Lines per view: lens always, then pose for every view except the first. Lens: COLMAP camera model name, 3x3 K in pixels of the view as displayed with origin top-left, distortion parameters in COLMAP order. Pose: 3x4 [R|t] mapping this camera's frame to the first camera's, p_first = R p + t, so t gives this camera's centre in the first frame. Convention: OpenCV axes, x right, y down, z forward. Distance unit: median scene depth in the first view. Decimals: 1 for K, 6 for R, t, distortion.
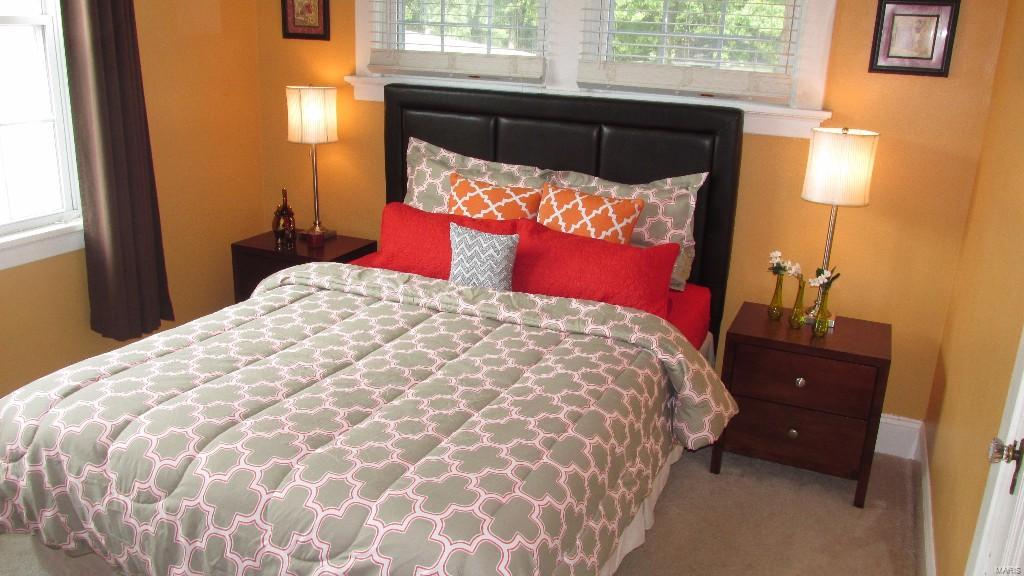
lens RADIAL K [[856.9, 0, 515.8], [0, 856.9, 281.7], [0, 0, 1]] dist [-0.033554, 0.006708]
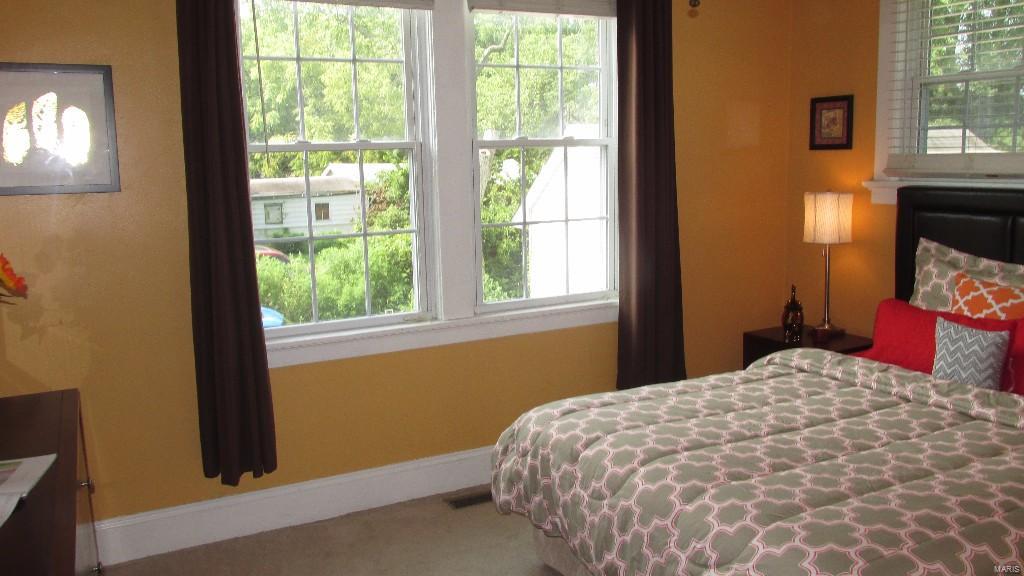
lens RADIAL K [[856.9, 0, 510.5], [0, 856.9, 291.9], [0, 0, 1]] dist [-0.033554, 0.006708]
pose [[0.780009, 0.042918, -0.624295, 0.170018], [-0.130429, 0.986885, -0.095117, 0.067829], [0.612025, 0.155618, 0.775376, -0.073087]]
